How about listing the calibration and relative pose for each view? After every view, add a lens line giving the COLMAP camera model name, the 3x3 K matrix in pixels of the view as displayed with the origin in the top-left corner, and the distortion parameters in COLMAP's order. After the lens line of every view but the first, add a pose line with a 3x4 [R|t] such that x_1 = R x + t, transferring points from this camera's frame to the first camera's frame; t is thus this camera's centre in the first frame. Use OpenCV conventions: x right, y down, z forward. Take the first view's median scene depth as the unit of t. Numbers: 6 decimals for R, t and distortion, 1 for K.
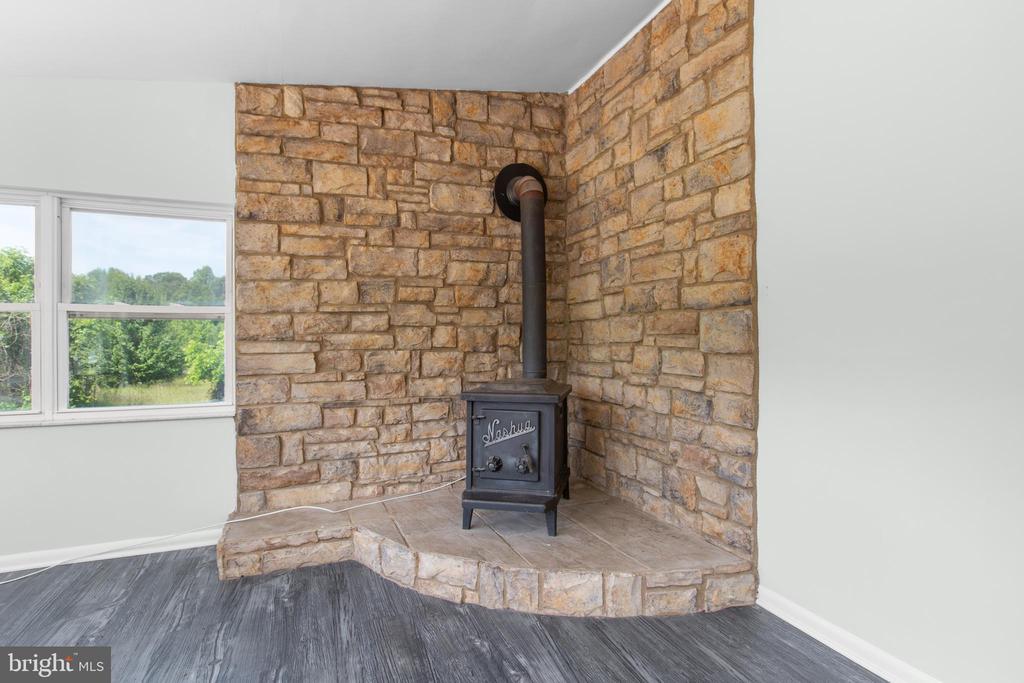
lens RADIAL K [[530.5, 0, 514.9], [0, 530.5, 339.3], [0, 0, 1]] dist [0.002400, -0.000120]
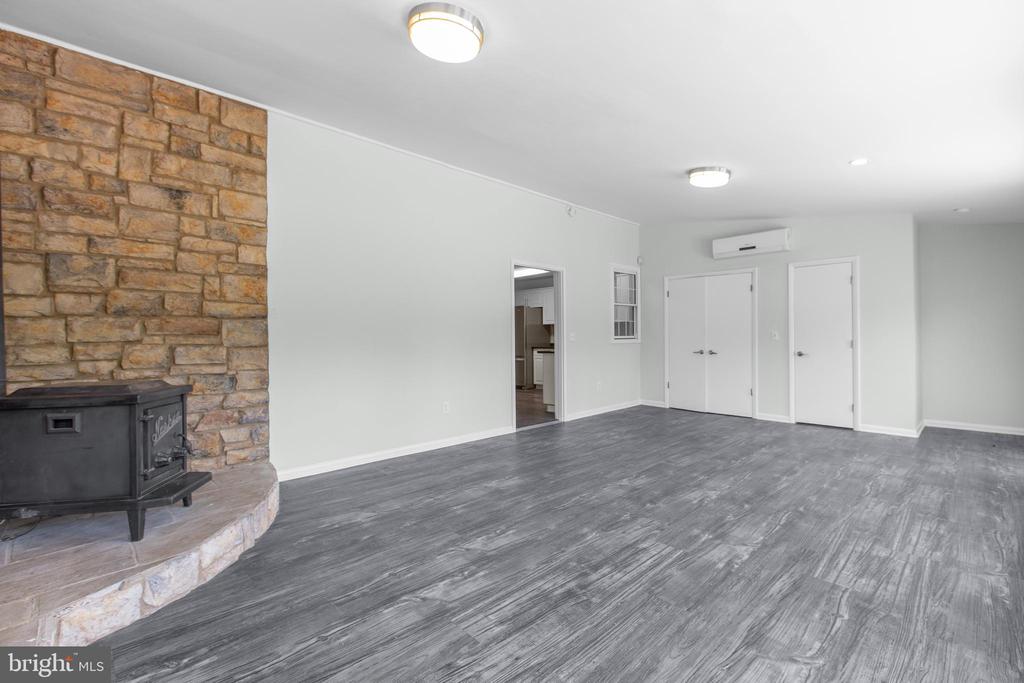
lens RADIAL K [[460.2, 0, 514.0], [0, 460.2, 338.3], [0, 0, 1]] dist [-0.006920, 0.000891]
pose [[-0.386546, 0.000864, 0.922270, -1.151423], [0.009168, 0.999954, 0.002906, 0.004118], [-0.922225, 0.009579, -0.386536, 0.732690]]
